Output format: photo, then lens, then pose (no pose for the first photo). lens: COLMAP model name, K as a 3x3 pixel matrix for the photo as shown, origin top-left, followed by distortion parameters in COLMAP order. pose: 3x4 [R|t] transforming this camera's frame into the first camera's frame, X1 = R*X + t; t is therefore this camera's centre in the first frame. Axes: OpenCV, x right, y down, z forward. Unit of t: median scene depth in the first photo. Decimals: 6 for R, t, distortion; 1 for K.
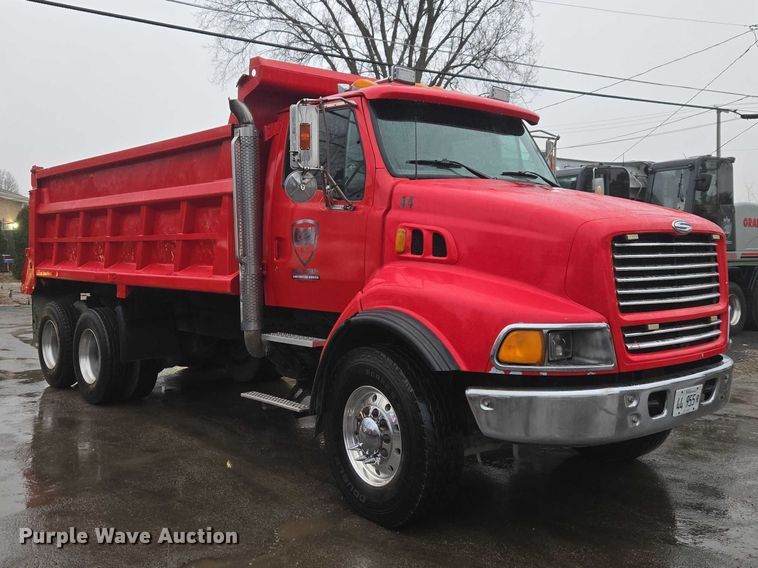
lens RADIAL K [[753.9, 0, 379.7], [0, 753.9, 275.9], [0, 0, 1]] dist [0.130207, 0.000000]
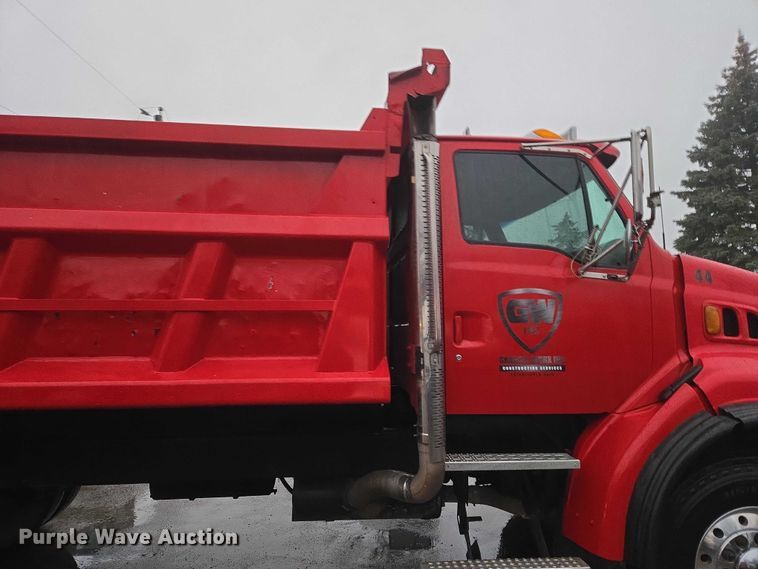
lens RADIAL K [[645.0, 0, 362.1], [0, 645.0, 291.8], [0, 0, 1]] dist [0.073112, -0.003812]
pose [[0.542919, 0.062648, 0.837445, -0.828271], [0.030474, 0.995087, -0.094197, -0.020286], [-0.839232, 0.076662, 0.538343, 0.932795]]
